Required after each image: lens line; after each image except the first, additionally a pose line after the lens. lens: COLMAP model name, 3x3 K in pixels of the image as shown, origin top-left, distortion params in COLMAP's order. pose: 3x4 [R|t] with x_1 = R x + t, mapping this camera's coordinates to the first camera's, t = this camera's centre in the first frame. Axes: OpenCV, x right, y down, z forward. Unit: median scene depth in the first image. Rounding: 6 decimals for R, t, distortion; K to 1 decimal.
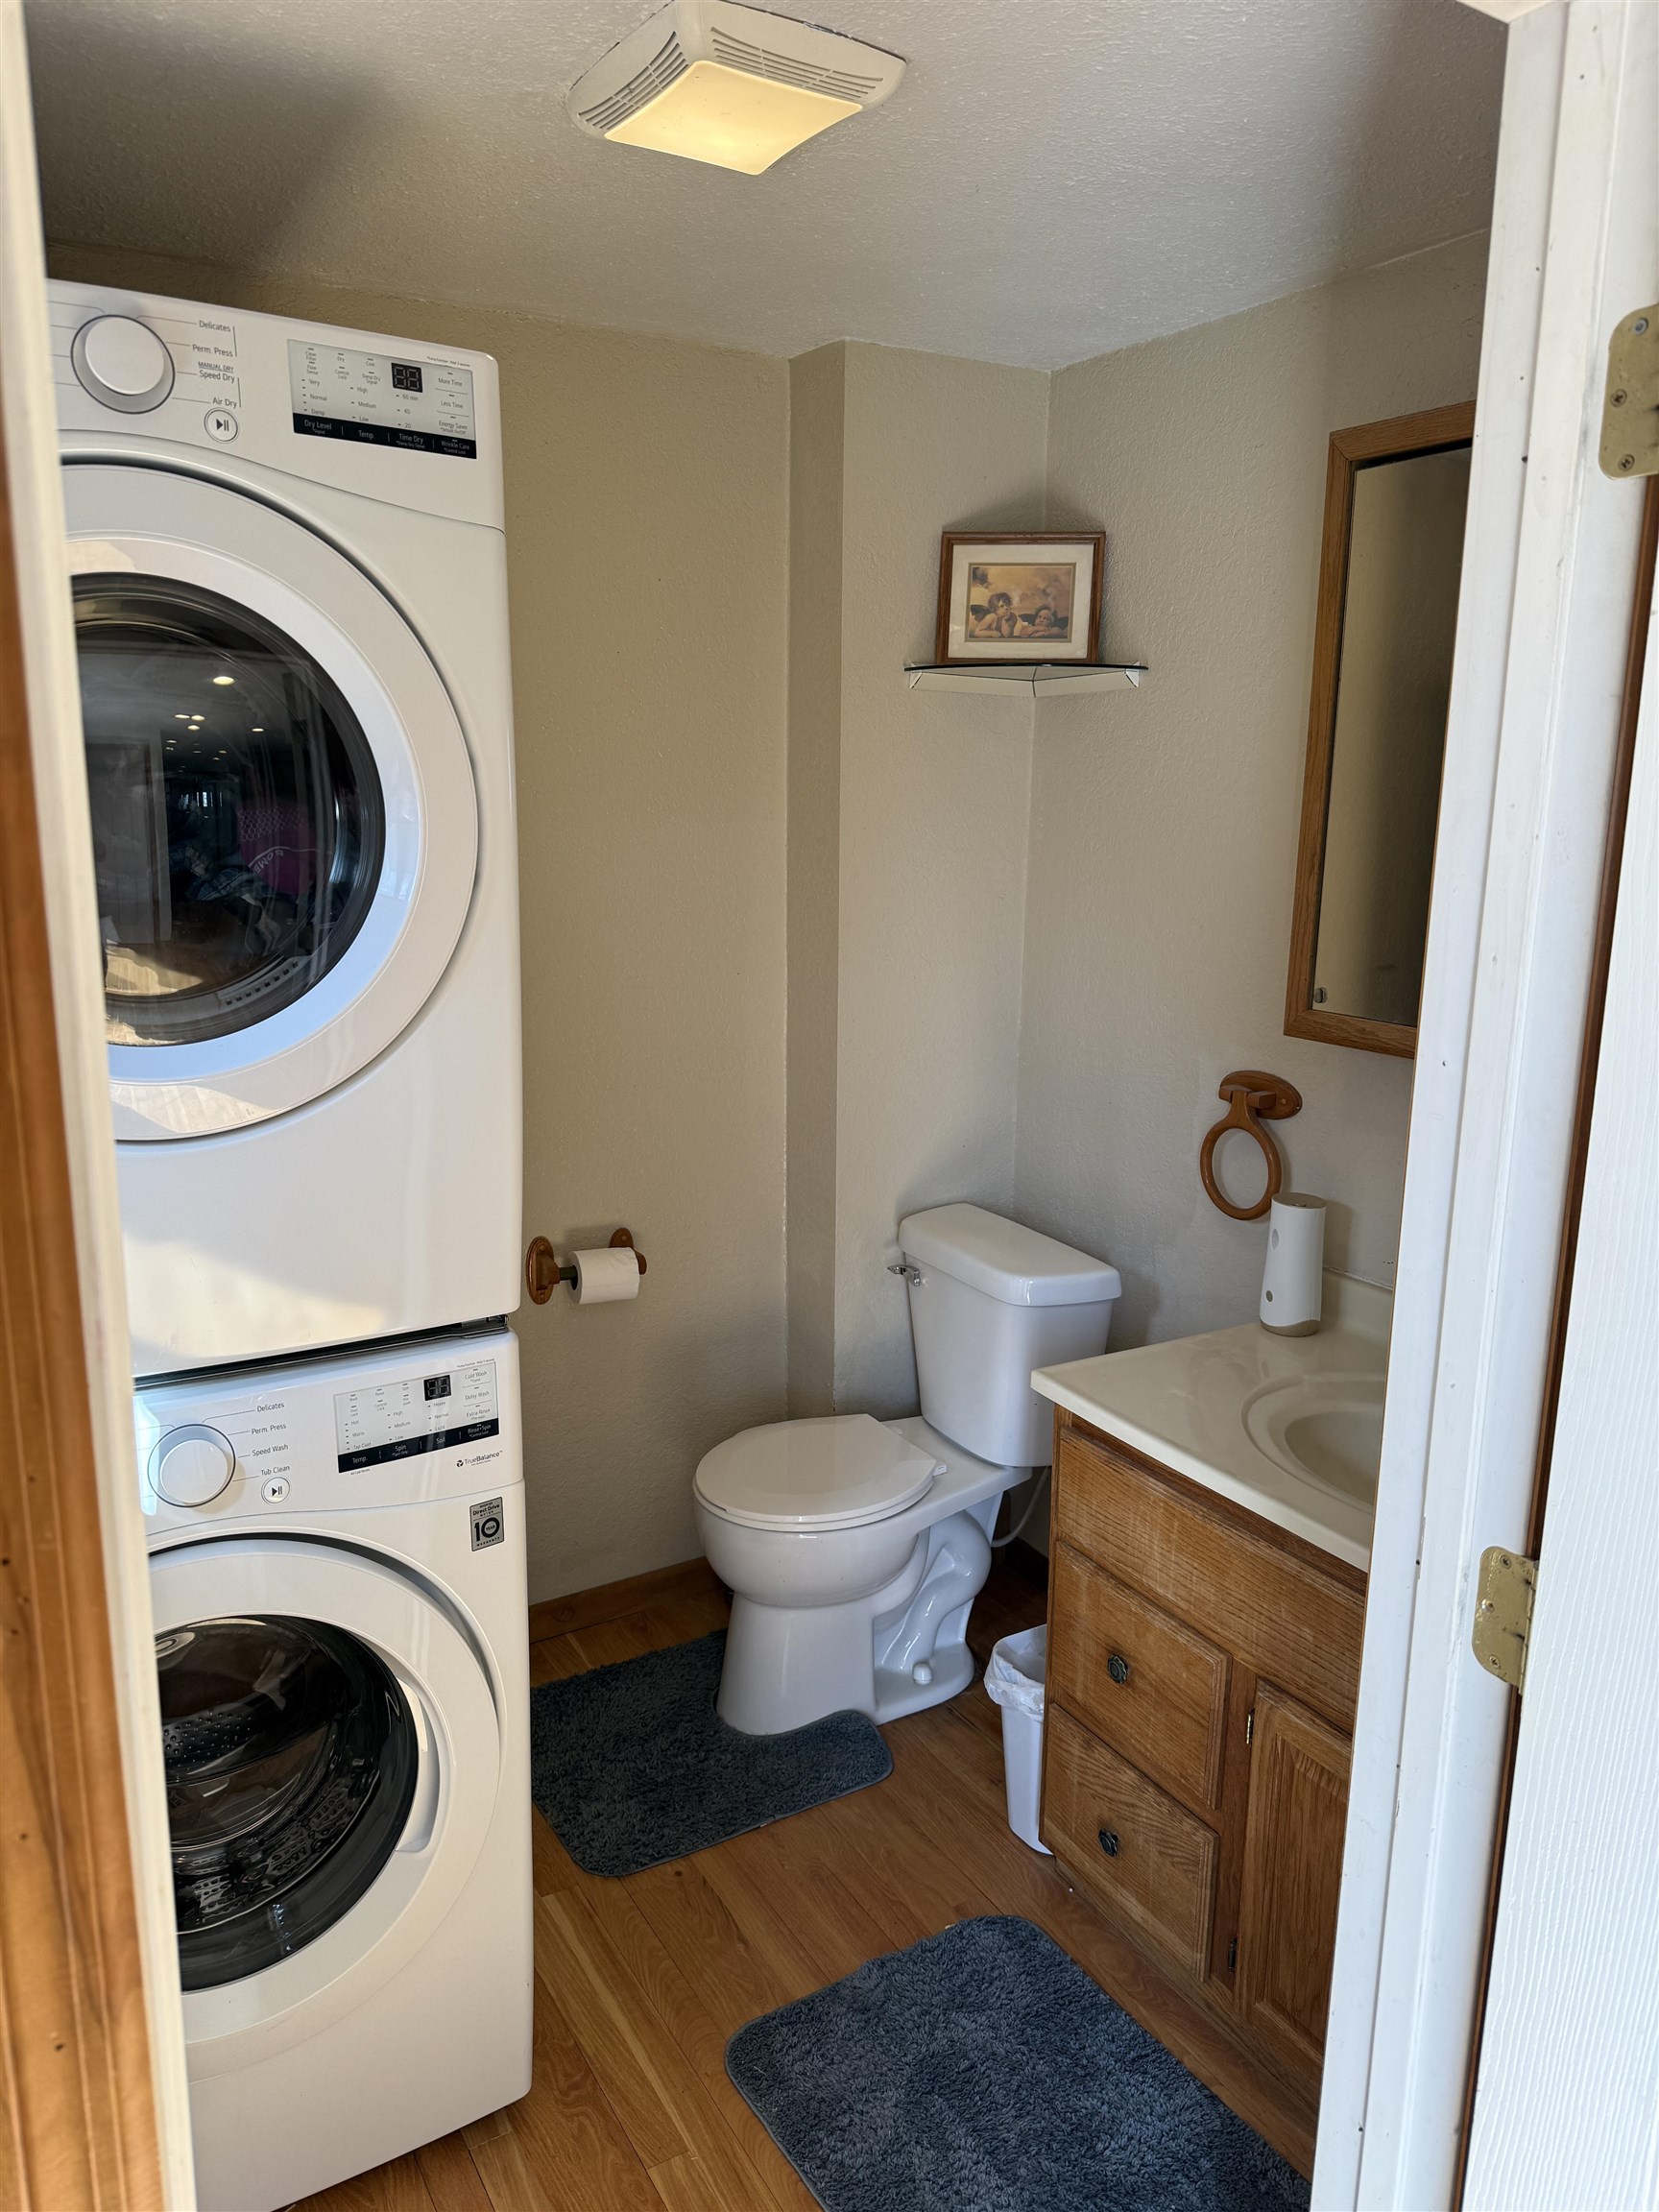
lens RADIAL K [[1542.6, 0, 832.3], [0, 1542.6, 1111.7], [0, 0, 1]] dist [0.038192, -0.062321]
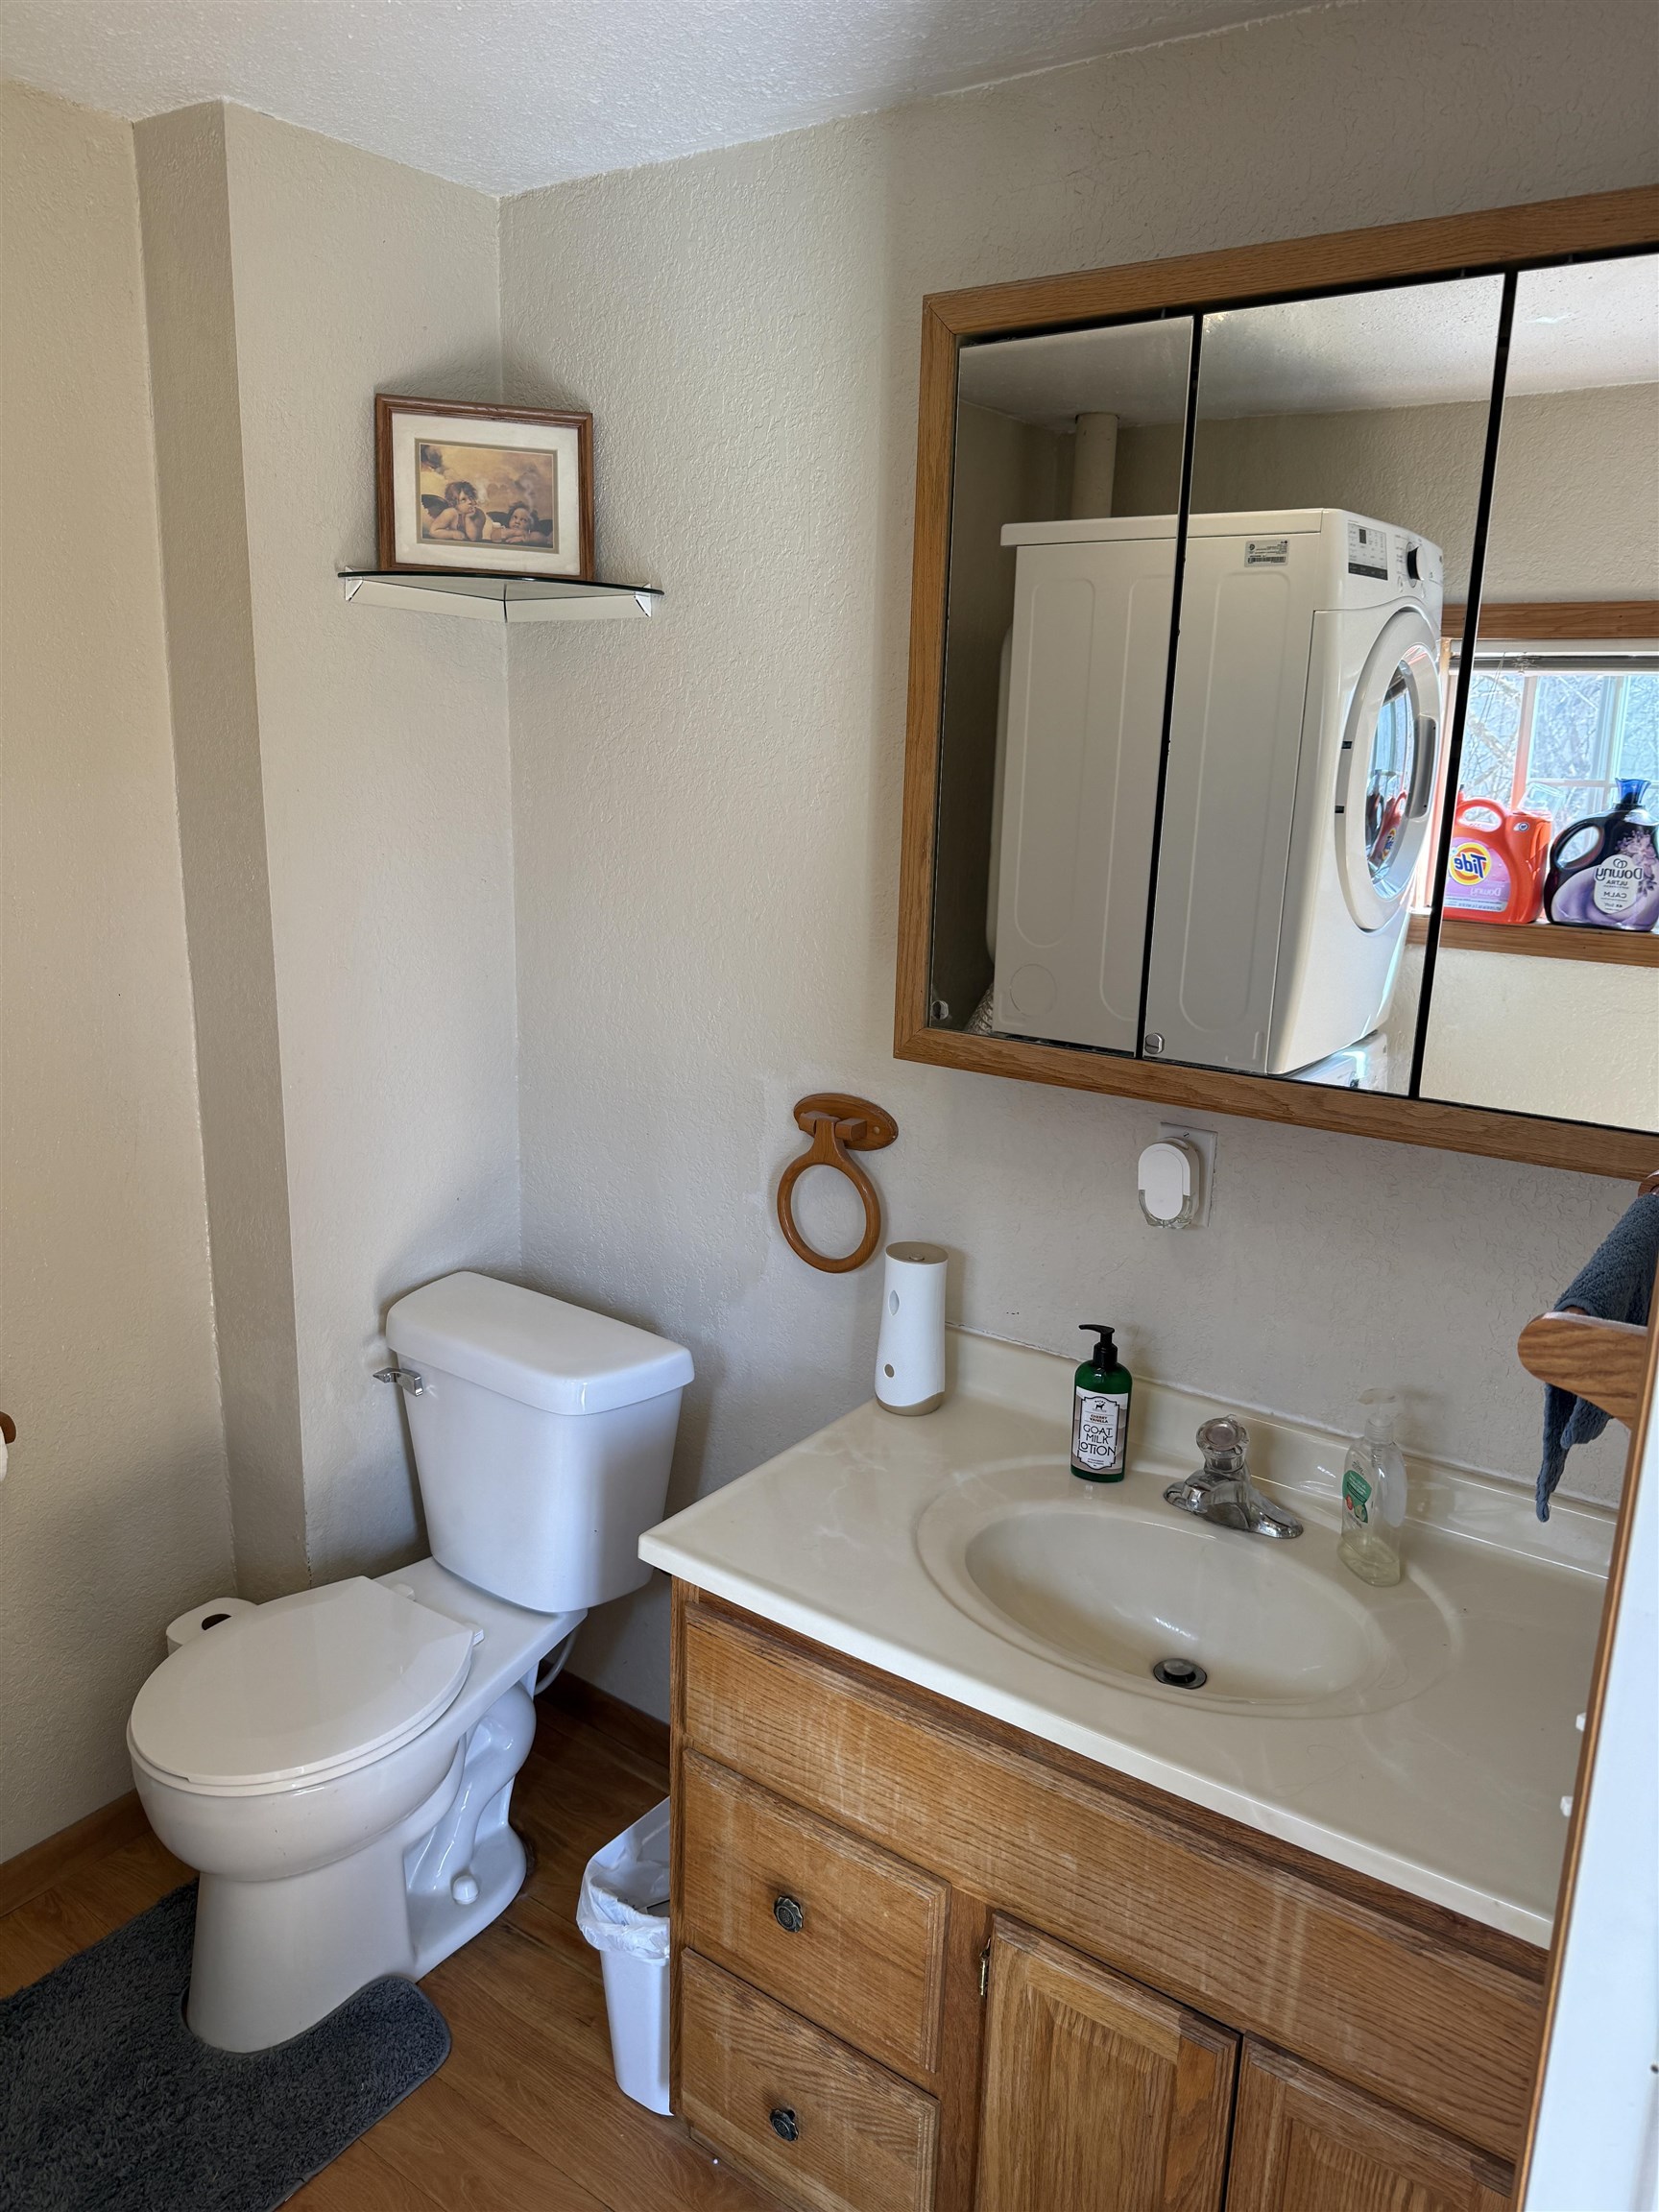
lens RADIAL K [[1542.6, 0, 838.6], [0, 1542.6, 1103.7], [0, 0, 1]] dist [0.038192, -0.062321]
pose [[0.914505, -0.080913, 0.396400, -0.050056], [0.068044, 0.996601, 0.046447, -0.056046], [-0.398811, -0.015503, 0.916902, 0.233308]]
